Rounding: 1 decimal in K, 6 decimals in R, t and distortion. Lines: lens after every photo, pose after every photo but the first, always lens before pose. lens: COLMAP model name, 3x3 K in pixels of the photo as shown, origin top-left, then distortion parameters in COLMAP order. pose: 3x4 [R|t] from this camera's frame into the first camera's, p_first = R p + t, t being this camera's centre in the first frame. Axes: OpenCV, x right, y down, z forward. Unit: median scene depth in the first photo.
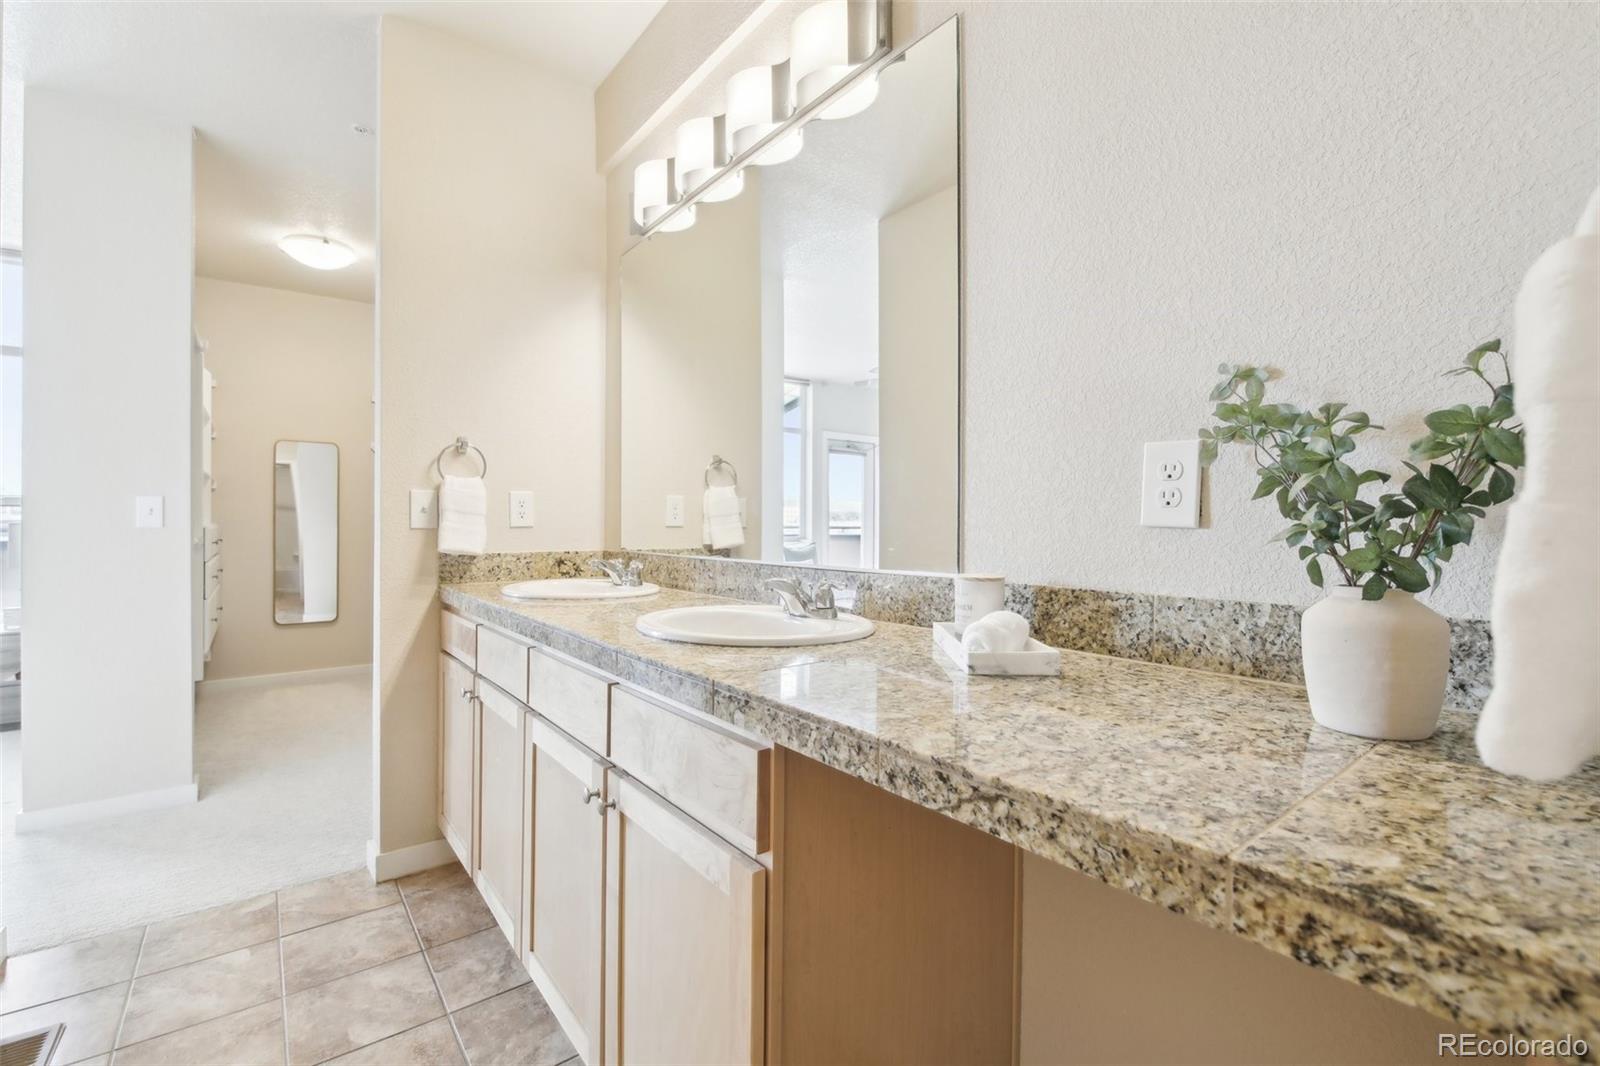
lens RADIAL K [[700.9, 0, 793.6], [0, 700.9, 523.1], [0, 0, 1]] dist [0.000039, -0.008397]
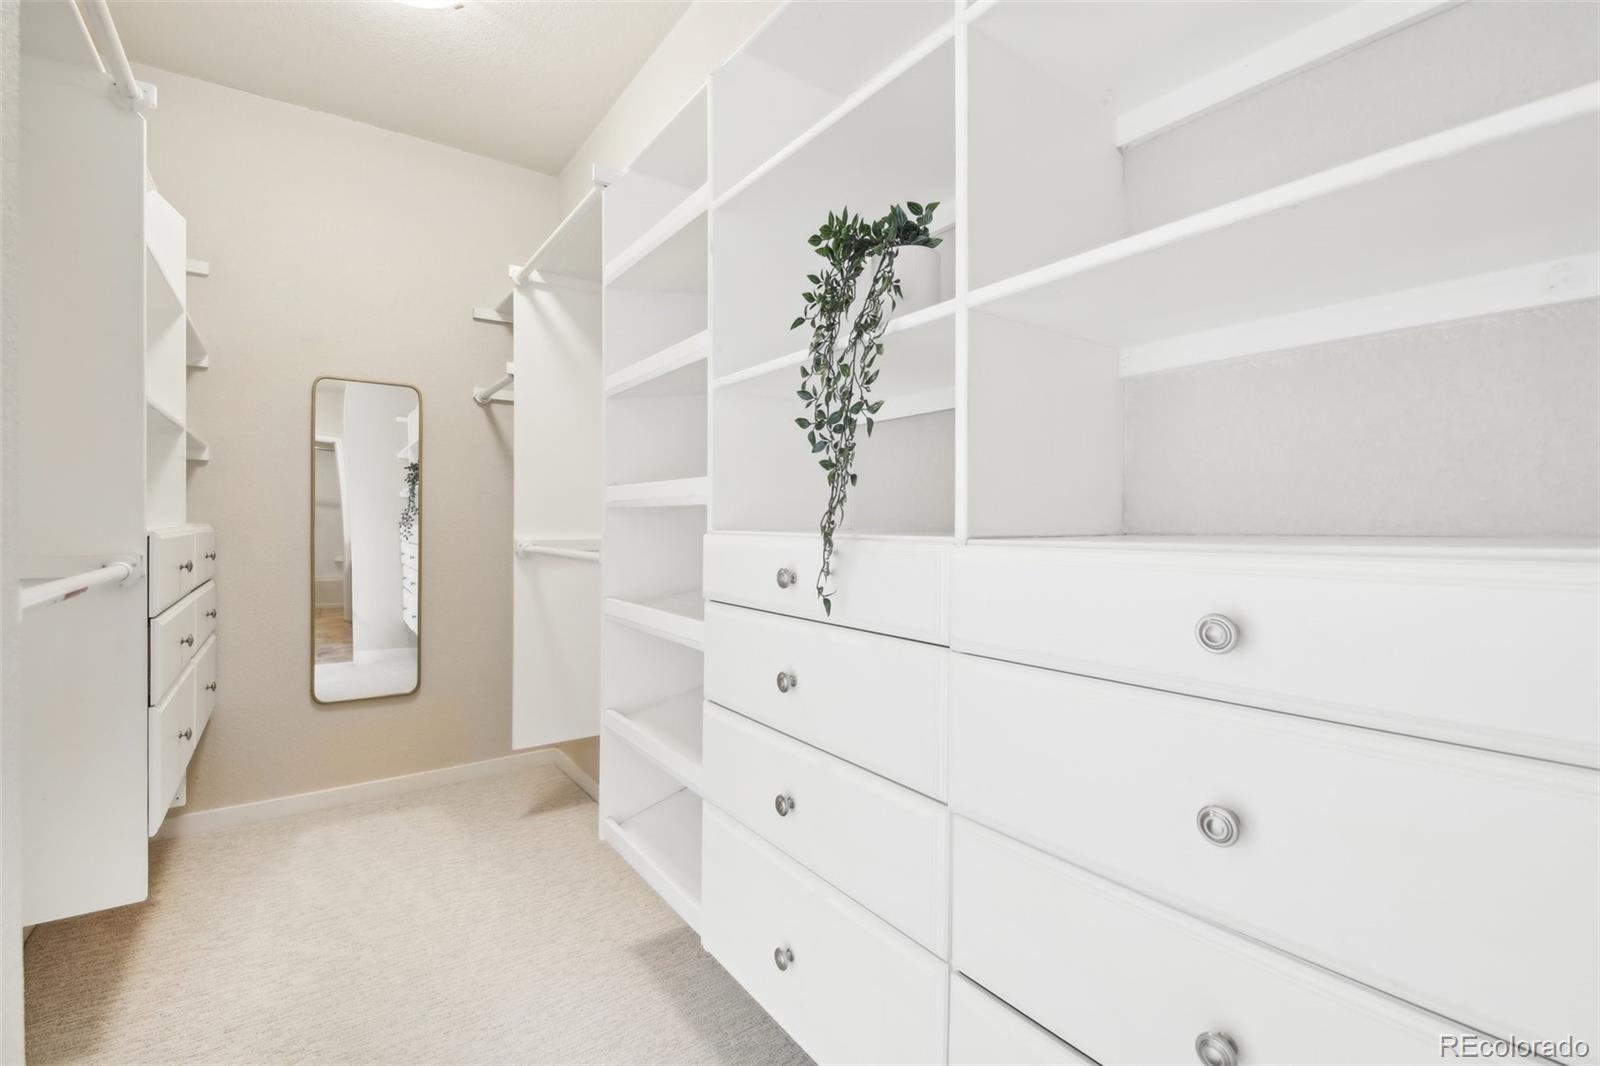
lens RADIAL K [[700.9, 0, 793.6], [0, 700.9, 523.1], [0, 0, 1]] dist [0.000039, -0.008397]
pose [[0.999372, -0.003476, -0.035250, -0.230240], [0.003371, 0.999990, -0.003031, 0.002043], [0.035260, 0.002910, 0.999374, 0.307477]]
